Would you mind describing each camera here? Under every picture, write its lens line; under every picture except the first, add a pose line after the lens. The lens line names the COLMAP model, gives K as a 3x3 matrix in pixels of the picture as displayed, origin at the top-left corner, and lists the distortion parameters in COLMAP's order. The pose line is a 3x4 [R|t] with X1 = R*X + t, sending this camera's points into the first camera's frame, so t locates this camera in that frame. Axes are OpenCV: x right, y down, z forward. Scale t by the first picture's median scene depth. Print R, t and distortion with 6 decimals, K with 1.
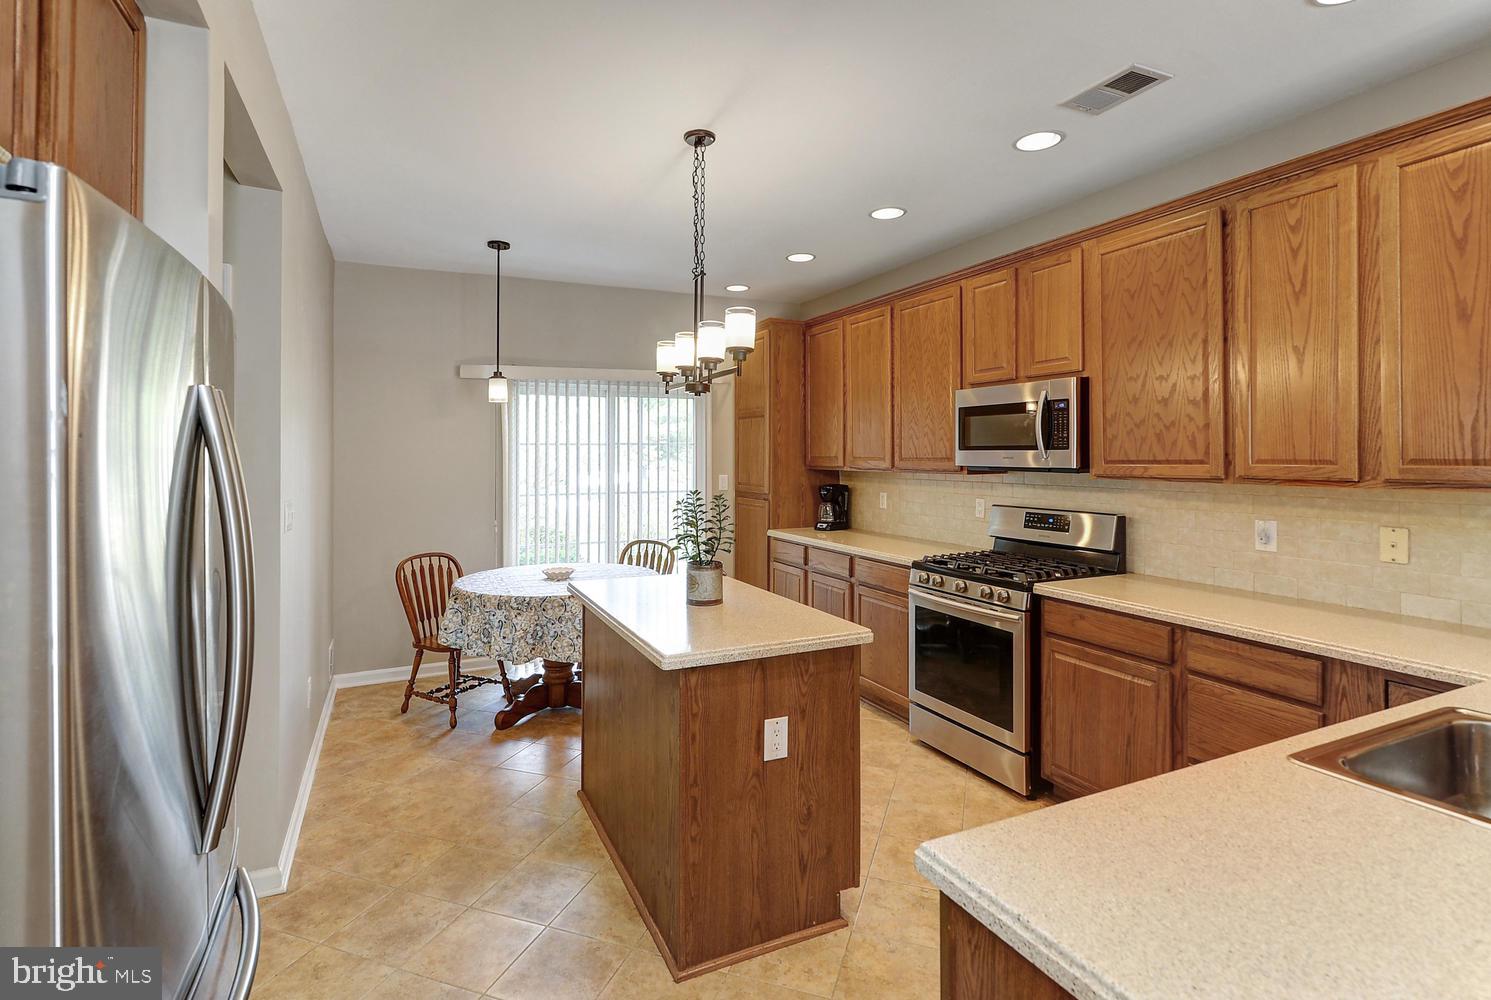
lens RADIAL K [[728.4, 0, 745.5], [0, 728.4, 500.0], [0, 0, 1]] dist [0.002577, 0.000632]
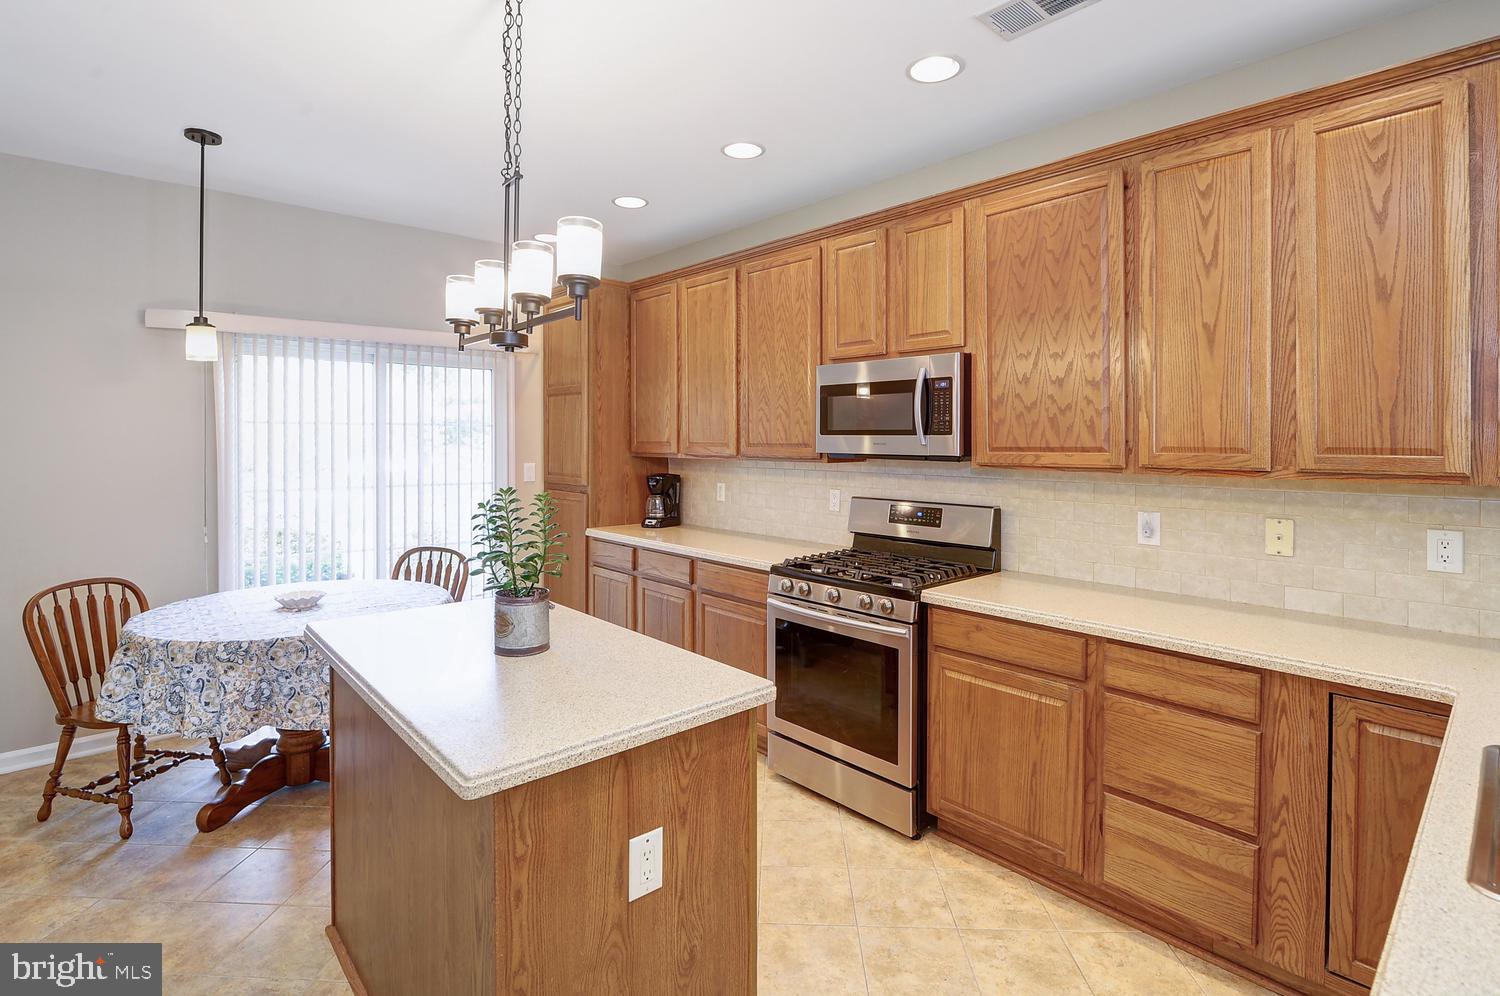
lens RADIAL K [[712.5, 0, 750.7], [0, 712.5, 474.8], [0, 0, 1]] dist [-0.018227, 0.000097]
pose [[0.958042, -0.006078, 0.286563, -0.036093], [0.010555, 0.999845, -0.014082, -0.012007], [-0.286433, 0.016516, 0.957958, 0.255925]]
